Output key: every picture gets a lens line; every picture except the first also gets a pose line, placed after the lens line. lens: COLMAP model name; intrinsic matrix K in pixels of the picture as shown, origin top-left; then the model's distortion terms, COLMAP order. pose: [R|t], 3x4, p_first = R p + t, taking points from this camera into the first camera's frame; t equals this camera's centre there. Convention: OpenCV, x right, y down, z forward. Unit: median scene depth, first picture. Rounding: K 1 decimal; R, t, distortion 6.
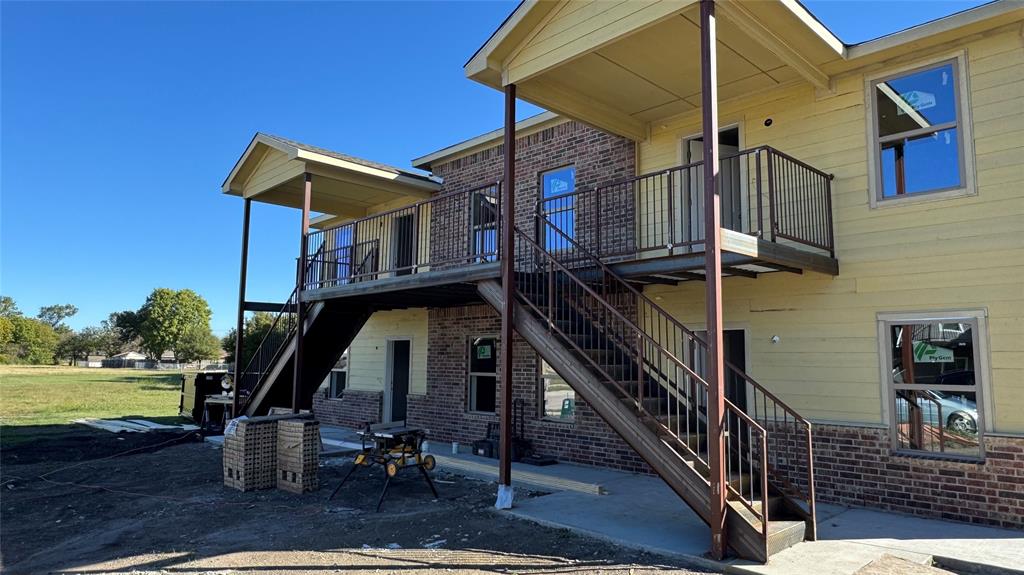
lens RADIAL K [[649.3, 0, 509.3], [0, 649.3, 286.3], [0, 0, 1]] dist [0.000008, 0.001446]
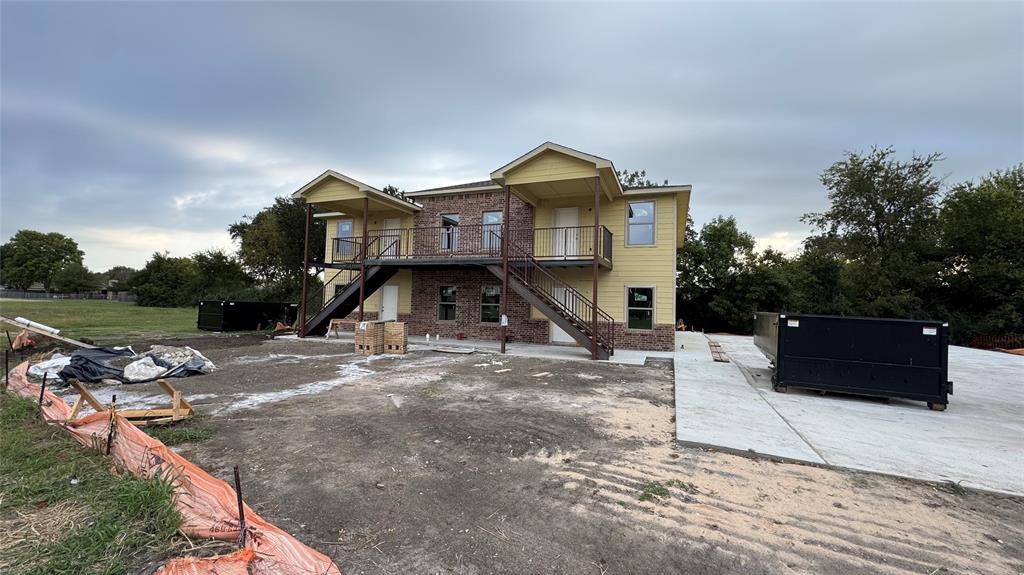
lens RADIAL K [[402.7, 0, 507.5], [0, 402.7, 289.7], [0, 0, 1]] dist [0.000063, 0.000021]
pose [[0.918218, 0.026964, 0.395157, -0.407491], [-0.062971, 0.994929, 0.078434, -0.025720], [-0.391038, -0.096903, 0.915259, -0.295155]]
